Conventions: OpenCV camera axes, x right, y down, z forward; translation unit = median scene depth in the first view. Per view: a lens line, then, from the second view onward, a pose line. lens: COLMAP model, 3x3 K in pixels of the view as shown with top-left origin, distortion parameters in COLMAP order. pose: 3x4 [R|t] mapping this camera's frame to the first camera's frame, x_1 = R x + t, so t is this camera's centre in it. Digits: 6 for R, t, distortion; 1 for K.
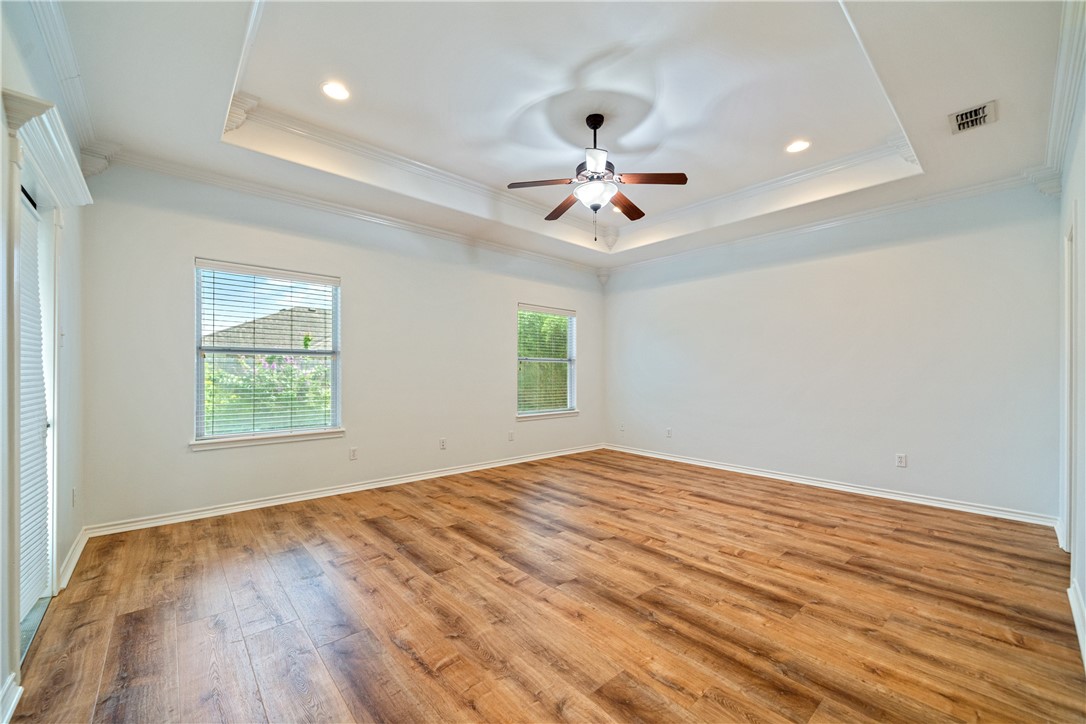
lens RADIAL K [[439.4, 0, 544.2], [0, 439.4, 369.4], [0, 0, 1]] dist [-0.000511, 0.000097]
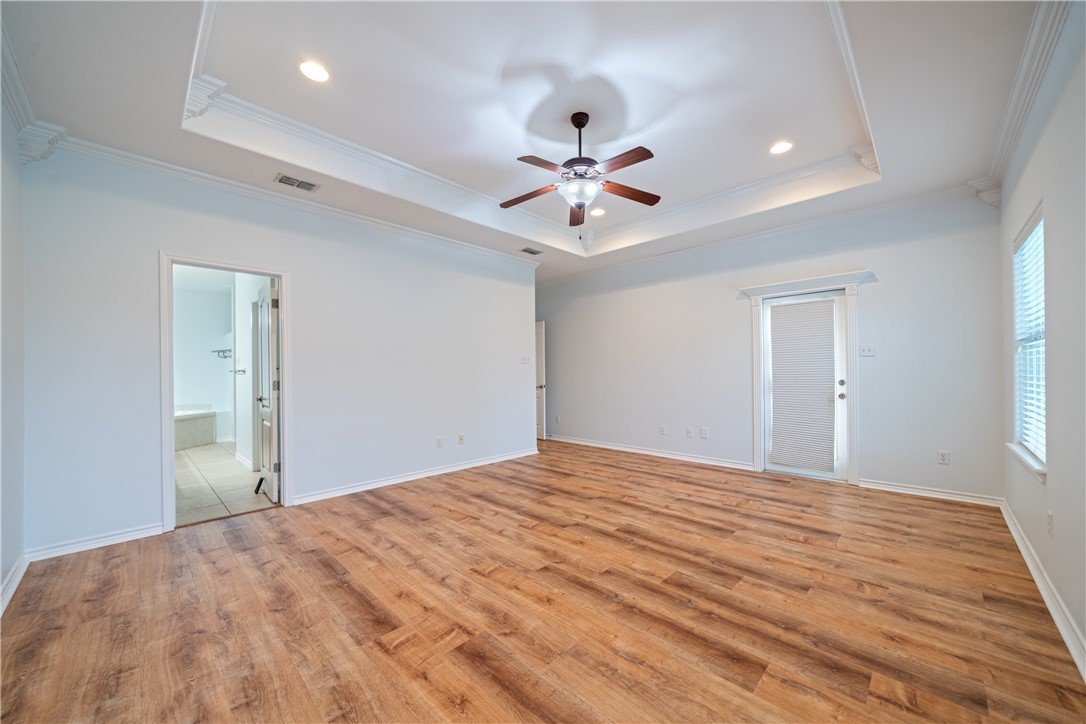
lens RADIAL K [[413.6, 0, 542.2], [0, 413.6, 370.6], [0, 0, 1]] dist [-0.003241, 0.000845]
pose [[-0.997935, 0.004241, -0.064085, 0.267706], [0.005318, 0.999847, -0.016641, 0.020432], [0.064004, -0.016948, -0.997806, 1.950222]]
